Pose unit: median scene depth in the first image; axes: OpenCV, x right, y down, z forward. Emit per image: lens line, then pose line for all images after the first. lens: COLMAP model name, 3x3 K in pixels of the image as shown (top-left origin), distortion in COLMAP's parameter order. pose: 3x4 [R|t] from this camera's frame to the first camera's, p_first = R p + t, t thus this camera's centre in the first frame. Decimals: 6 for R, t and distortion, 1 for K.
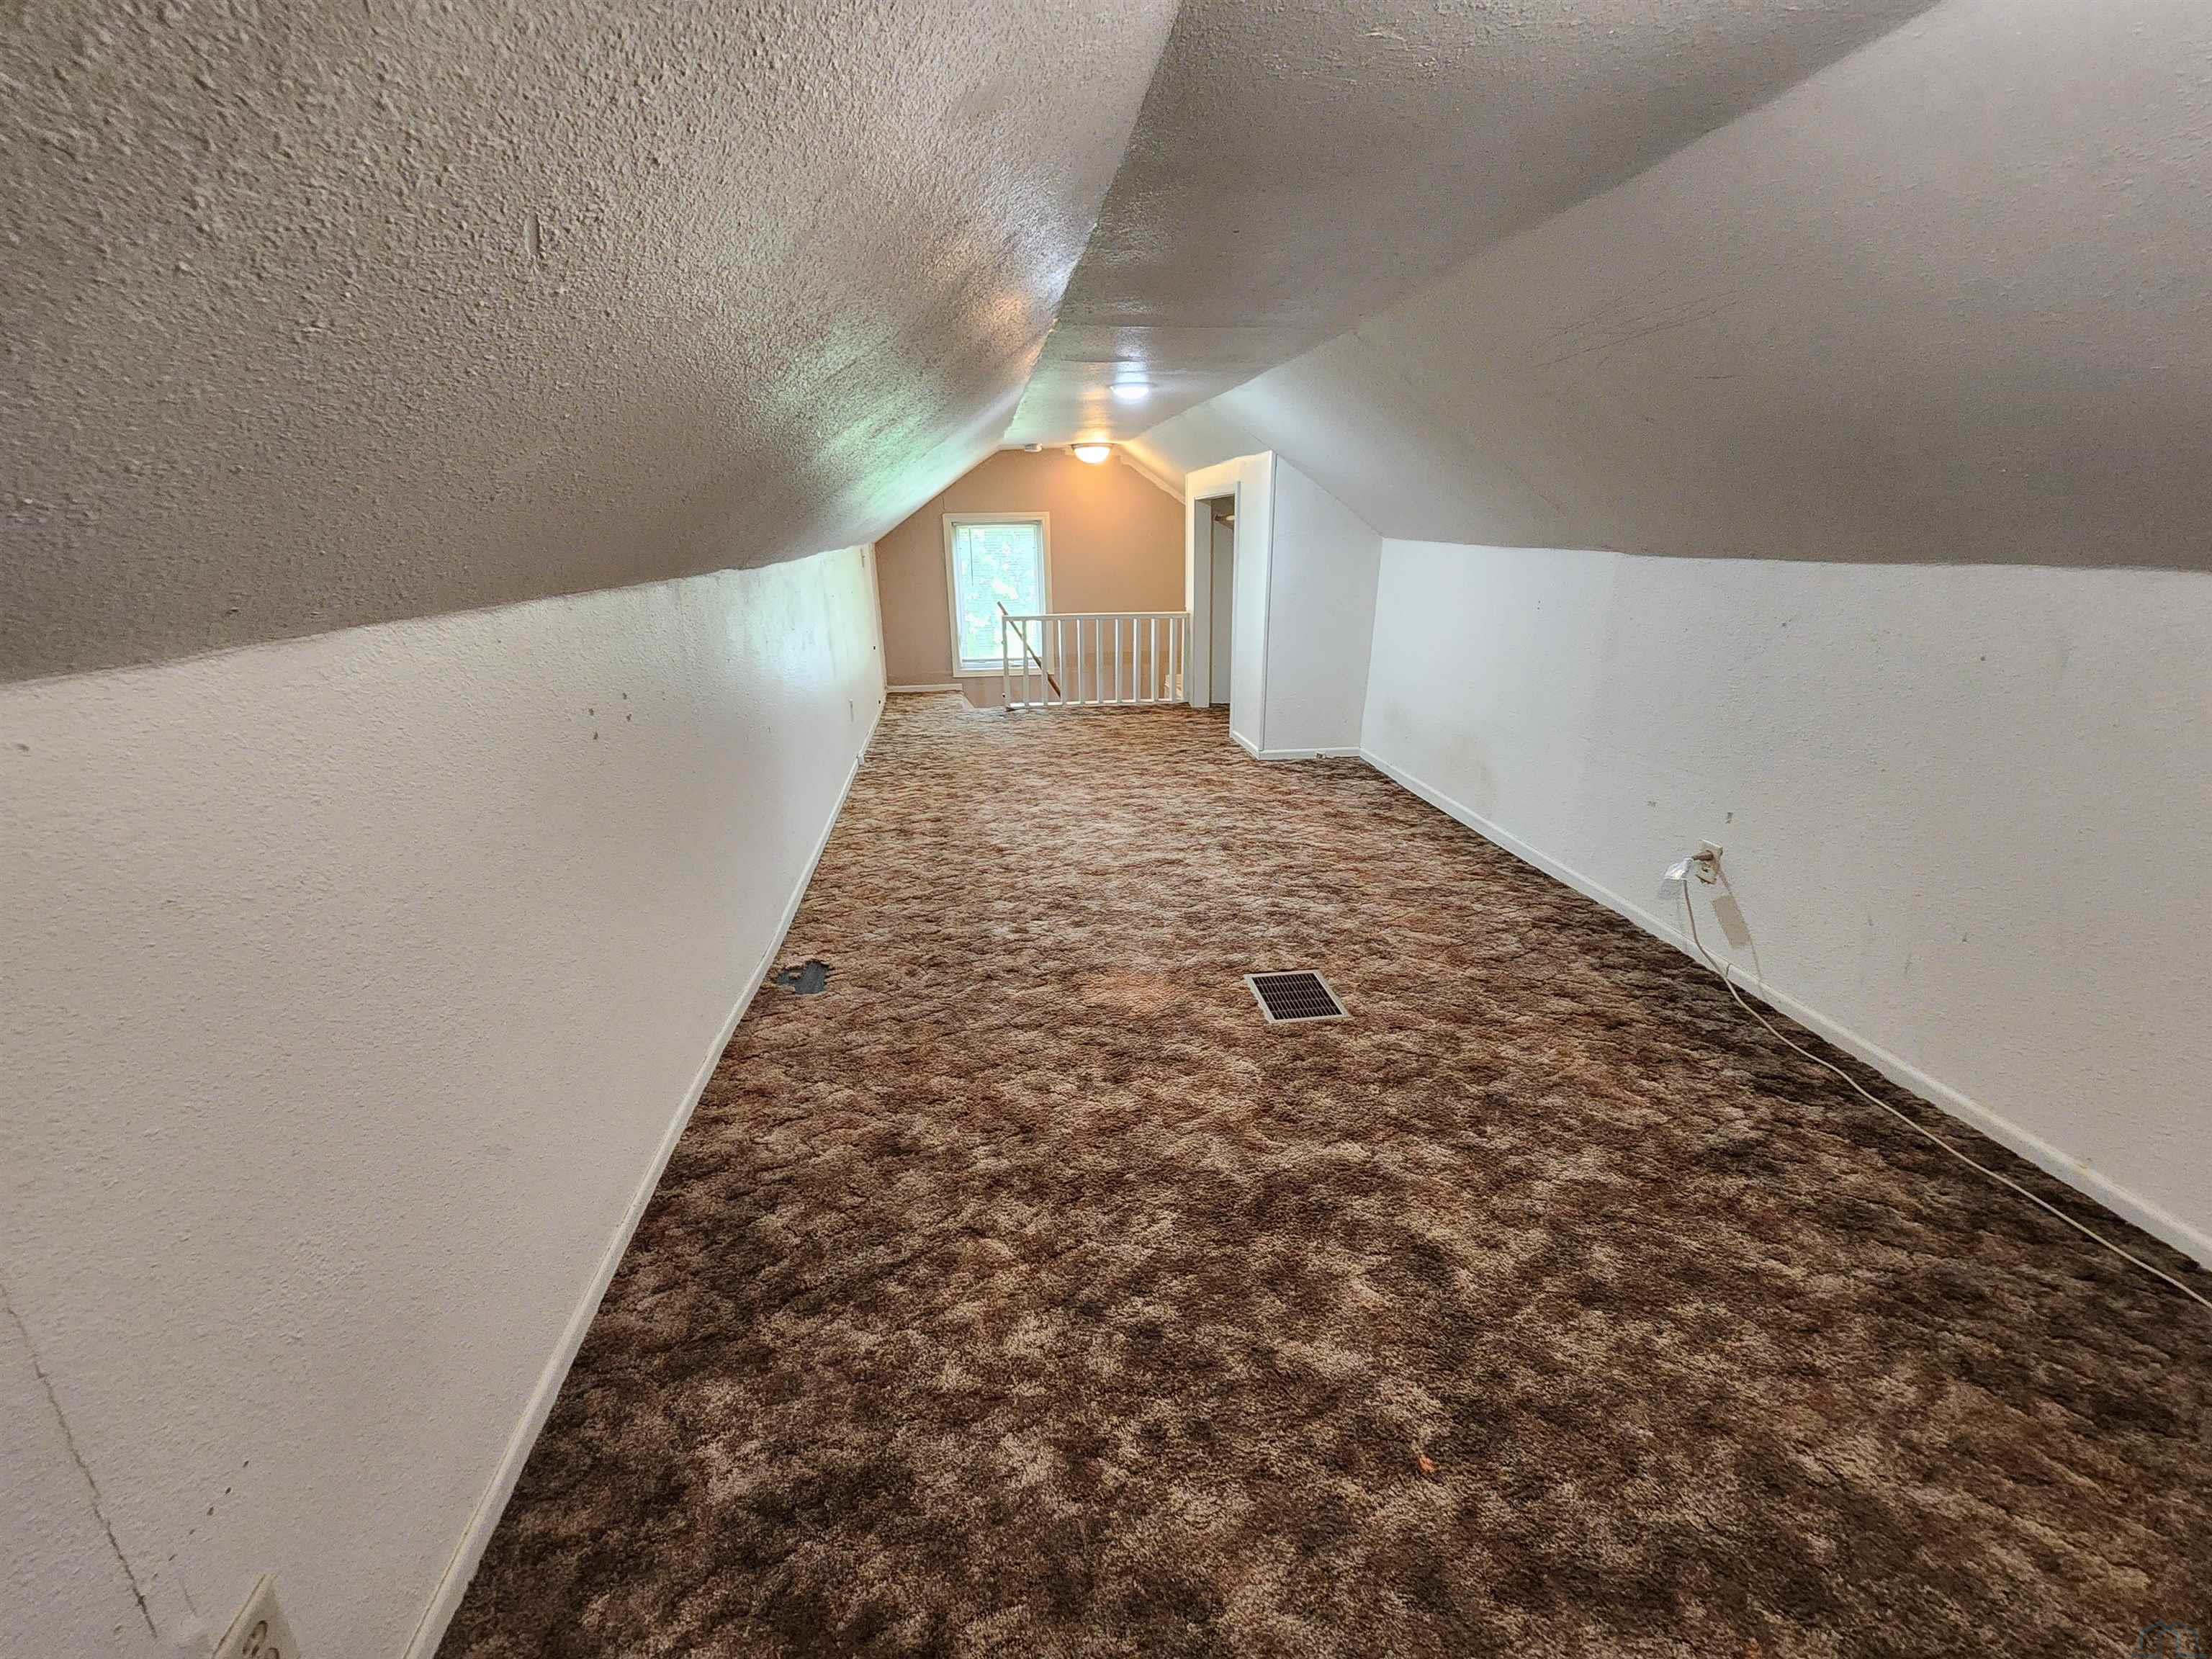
lens RADIAL K [[897.0, 0, 1096.8], [0, 897.0, 824.6], [0, 0, 1]] dist [0.001698, 0.000194]
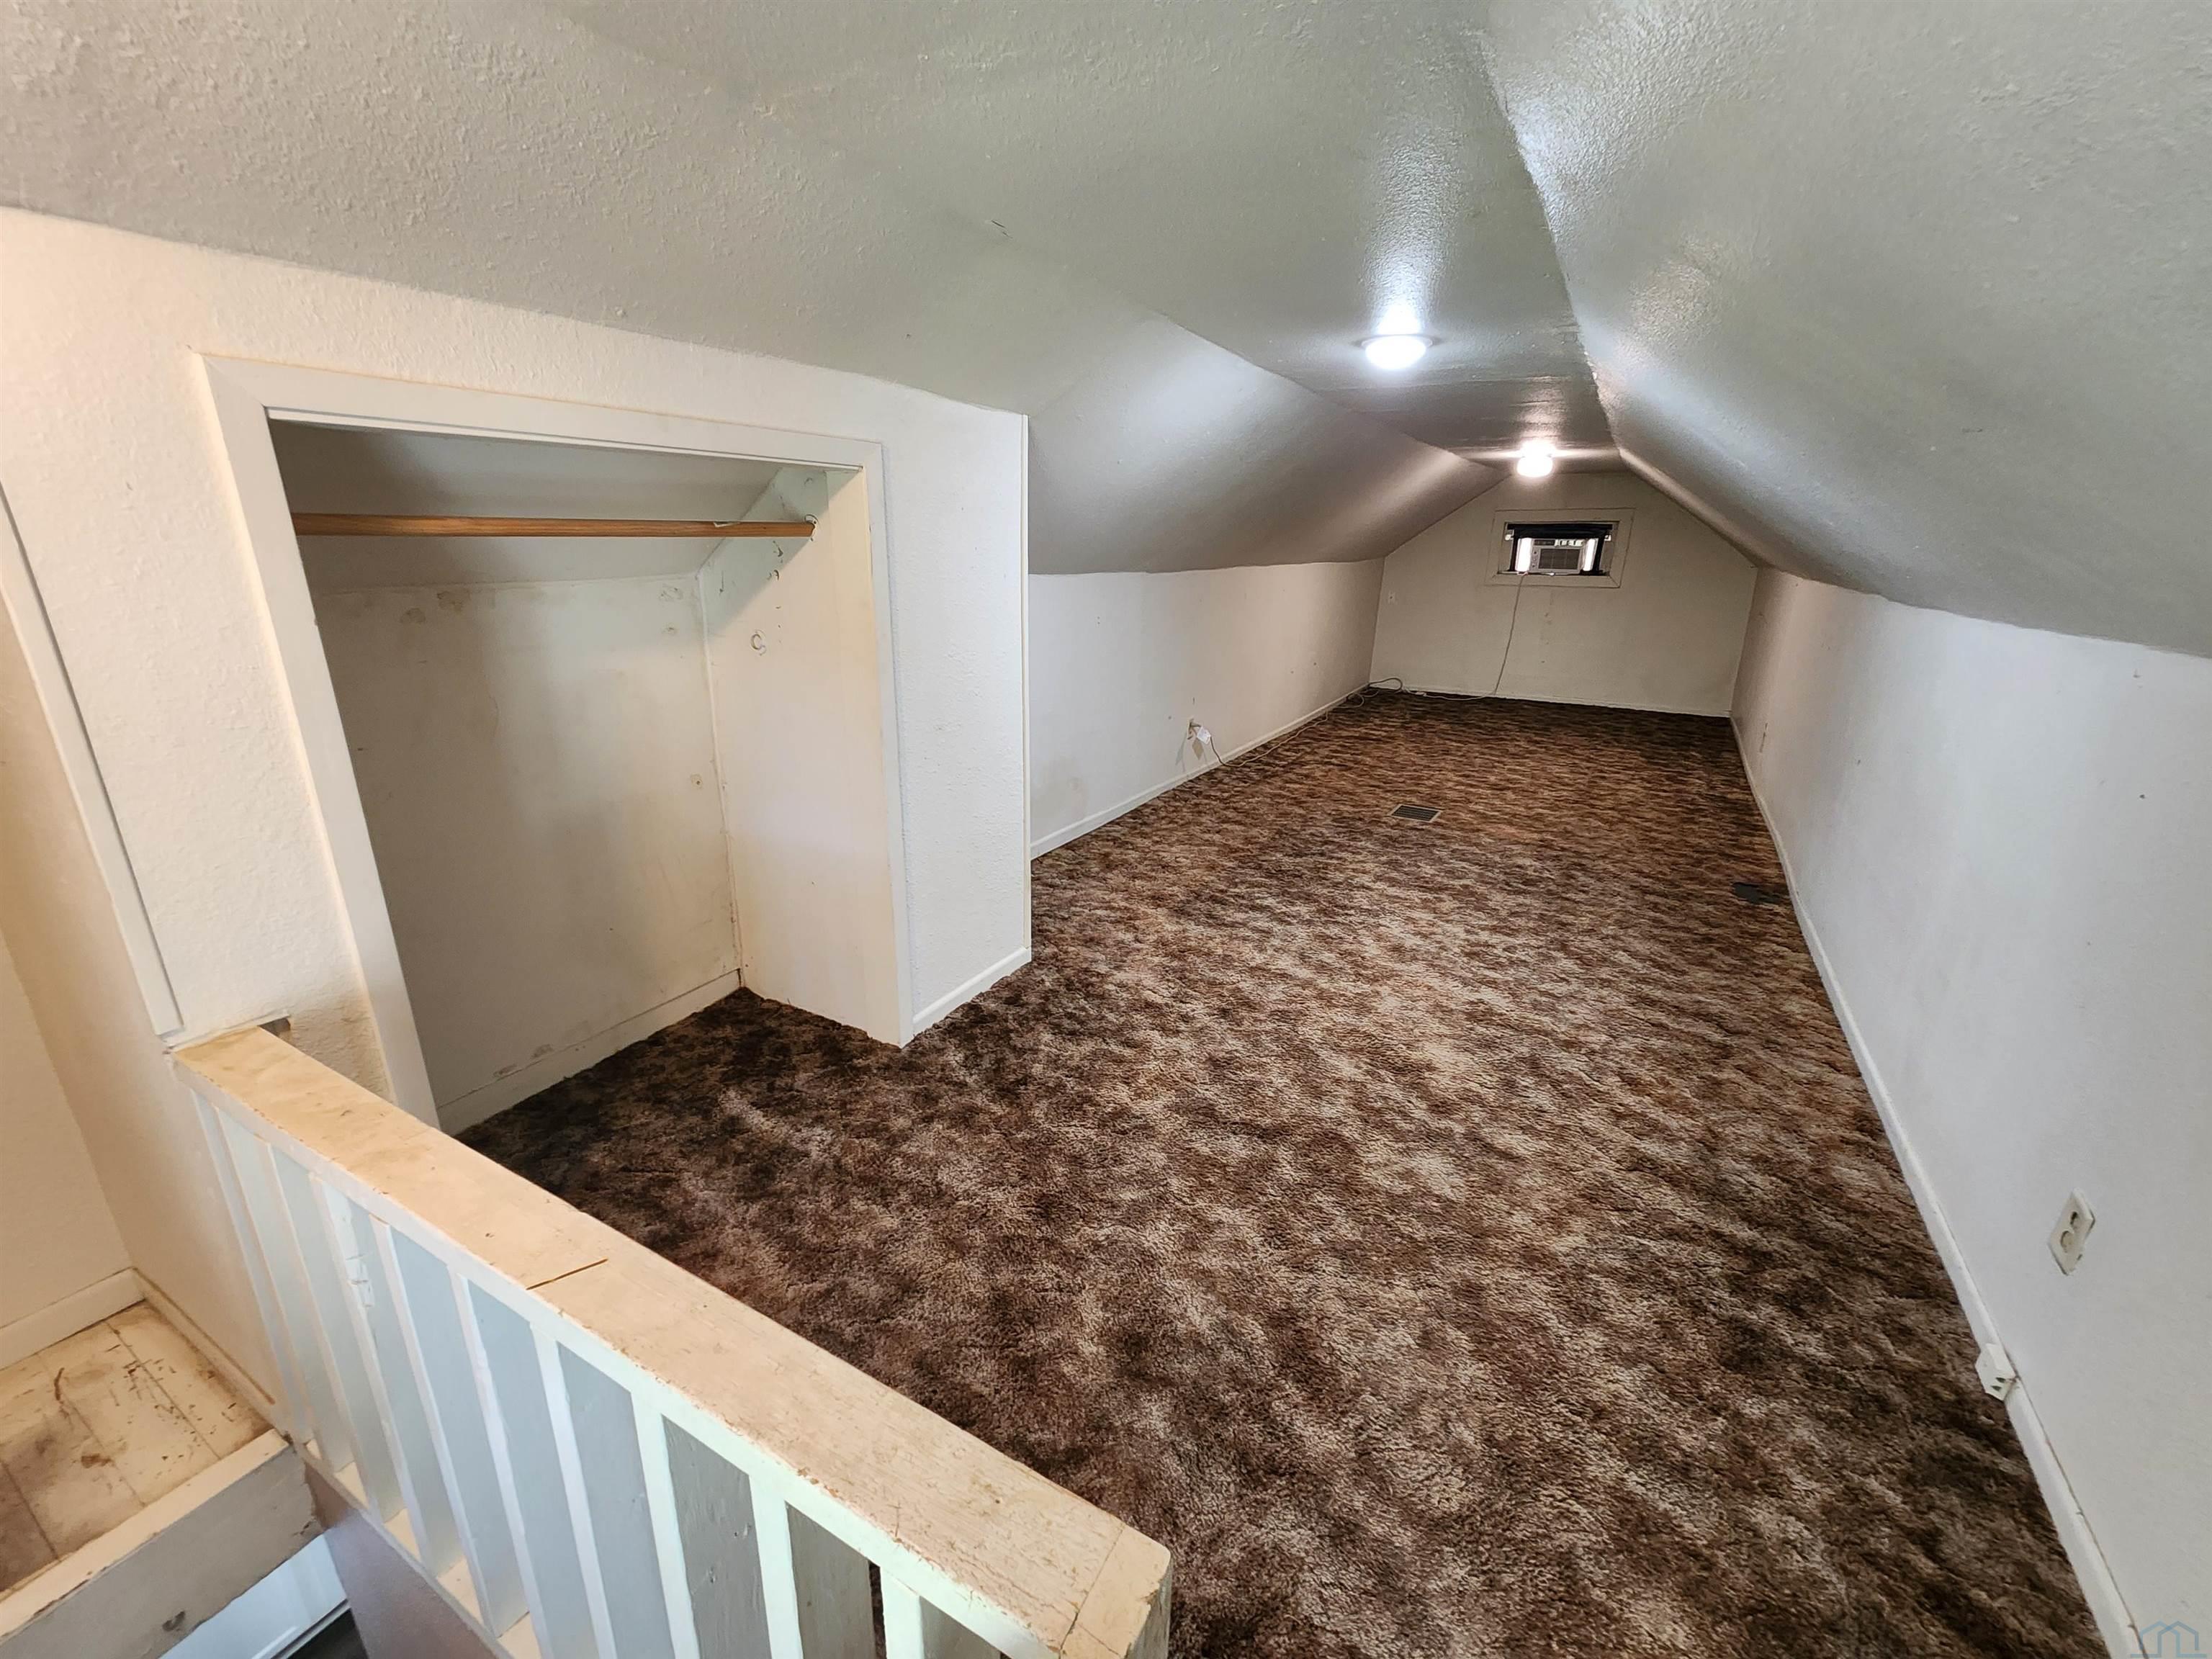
lens RADIAL K [[897.0, 0, 1096.8], [0, 897.0, 824.6], [0, 0, 1]] dist [0.001698, 0.000194]
pose [[-0.786207, -0.182751, 0.590322, -0.237749], [0.193098, 0.834785, 0.515604, -0.579912], [-0.587019, 0.519361, -0.621025, 1.715662]]
